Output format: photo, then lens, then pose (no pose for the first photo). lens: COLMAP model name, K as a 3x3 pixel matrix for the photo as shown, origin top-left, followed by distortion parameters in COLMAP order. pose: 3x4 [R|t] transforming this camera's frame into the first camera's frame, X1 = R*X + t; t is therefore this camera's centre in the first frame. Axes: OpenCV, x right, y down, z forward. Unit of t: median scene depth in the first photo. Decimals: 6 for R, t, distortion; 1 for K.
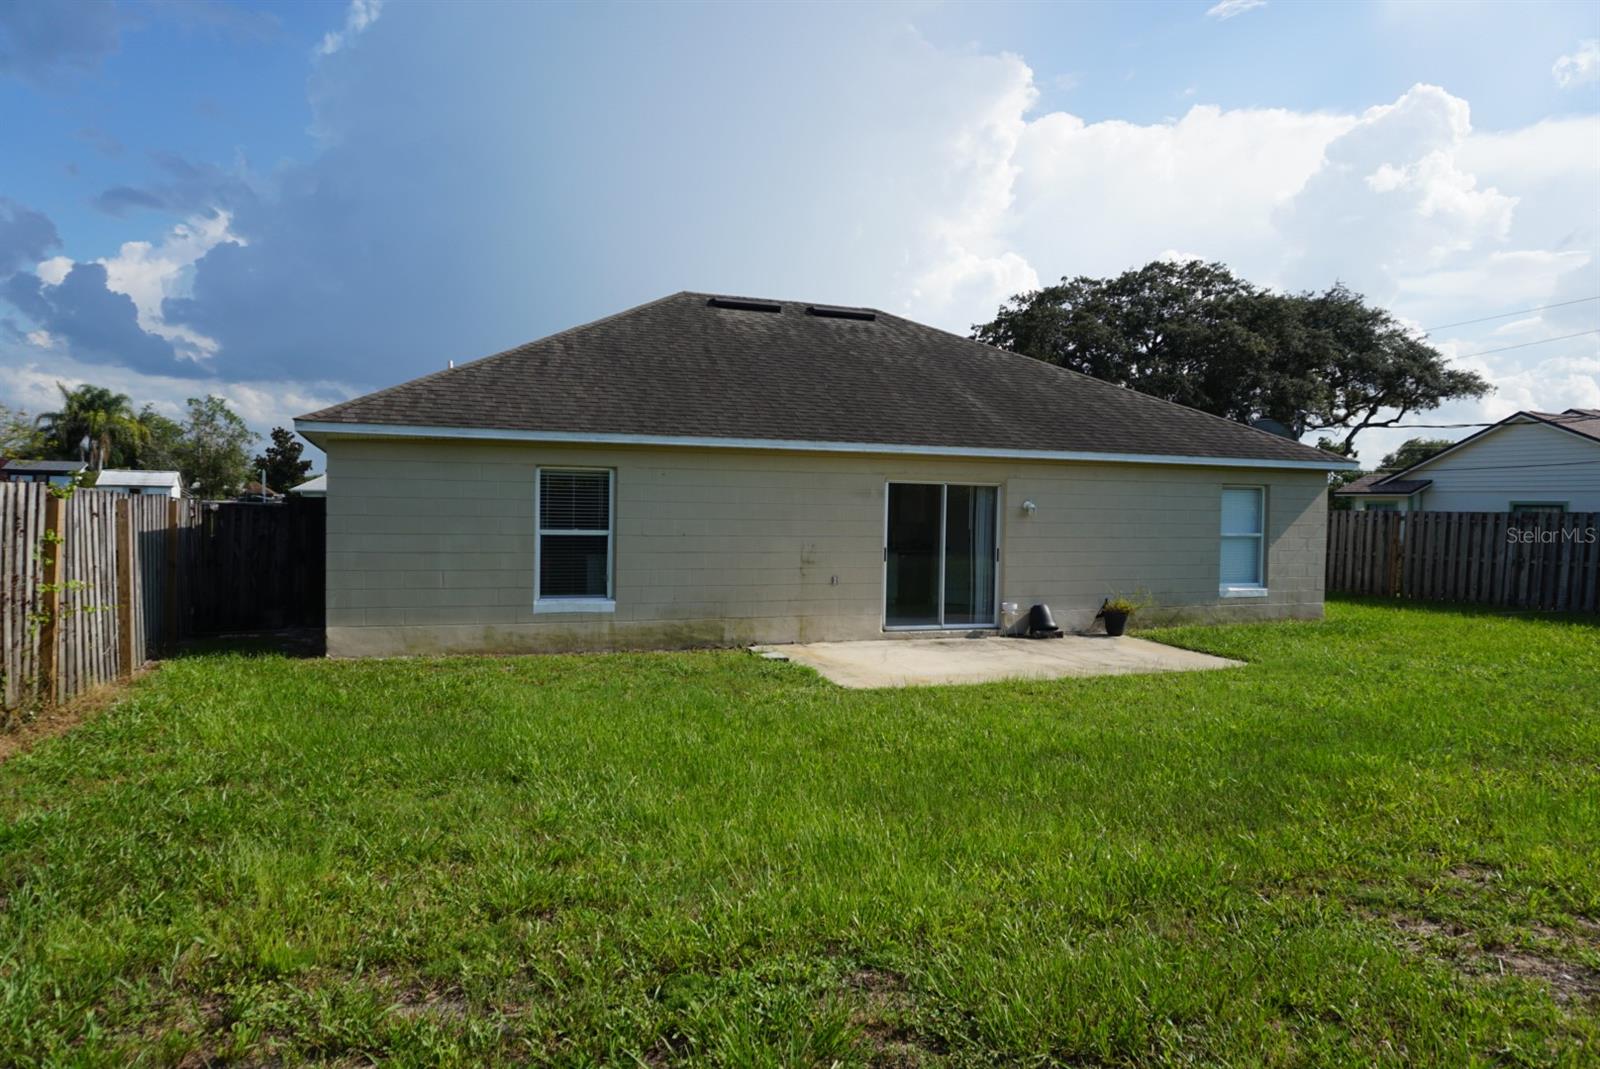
lens RADIAL K [[1063.2, 0, 800.0], [0, 1063.2, 534.5], [0, 0, 1]] dist [-0.037796, 0.003613]
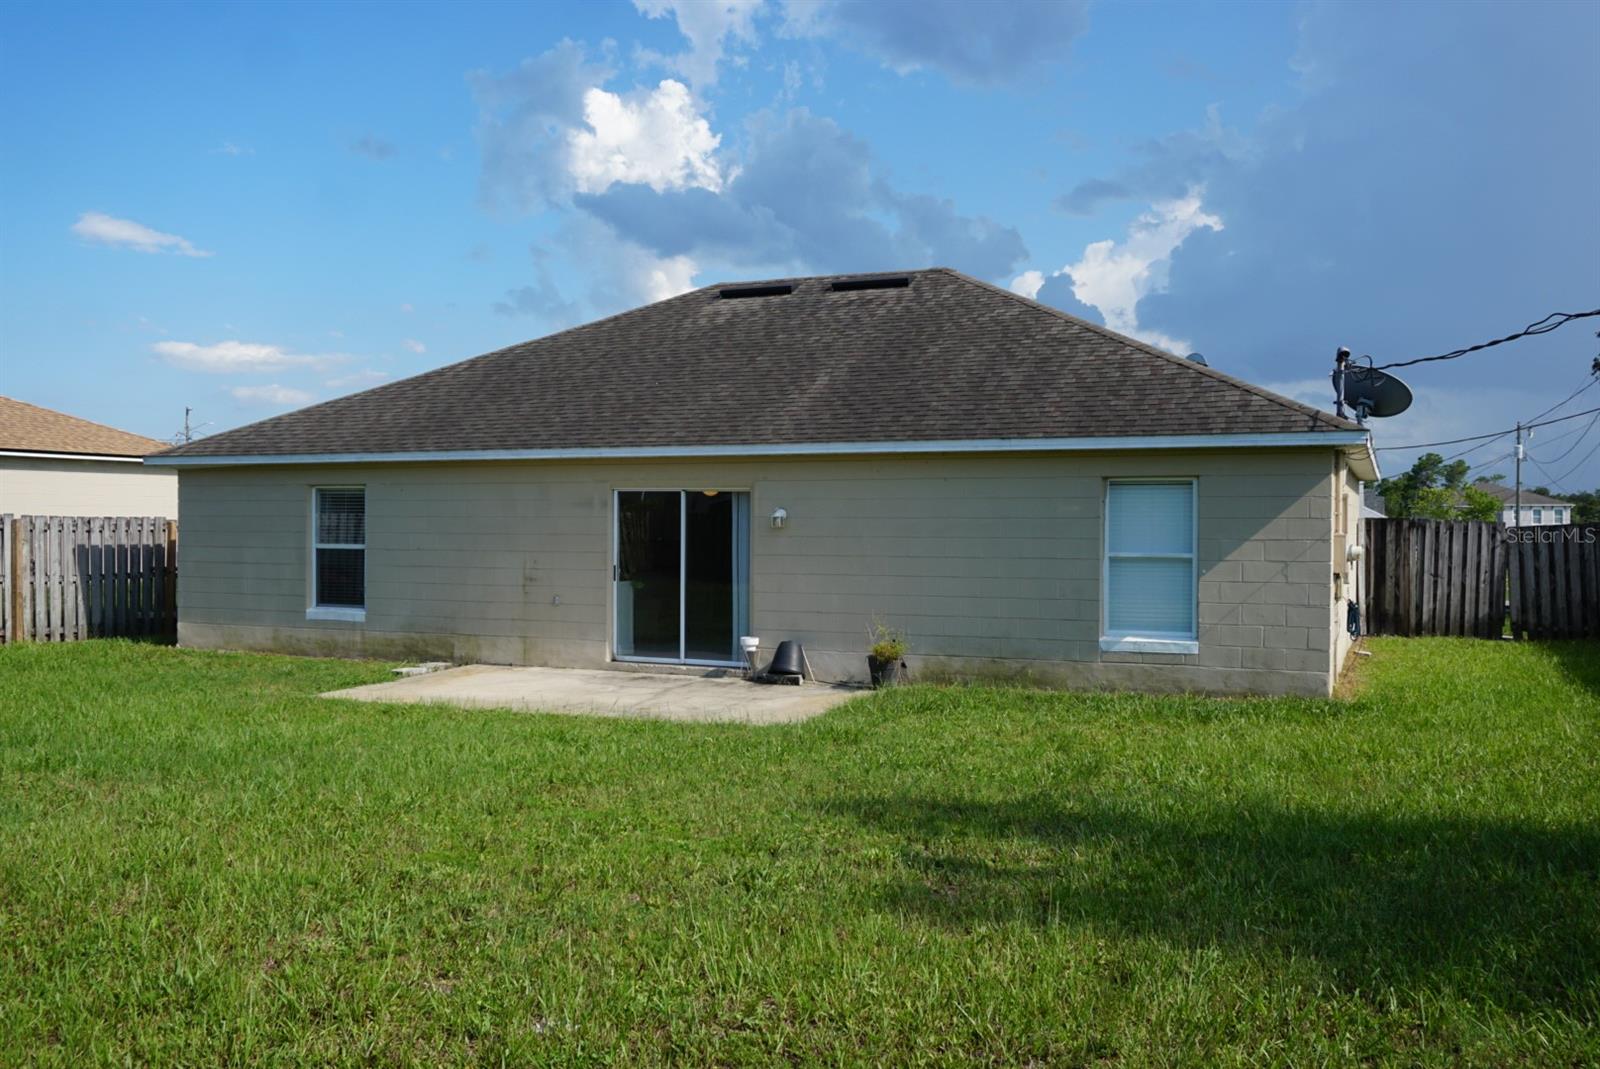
lens RADIAL K [[1417.7, 0, 800.0], [0, 1417.7, 534.5], [0, 0, 1]] dist [0.004912, 0.001150]
pose [[0.706230, -0.009286, -0.707922, 1.025907], [-0.015326, 0.999479, -0.028400, 0.017902], [0.707817, 0.030906, 0.705720, 0.283428]]
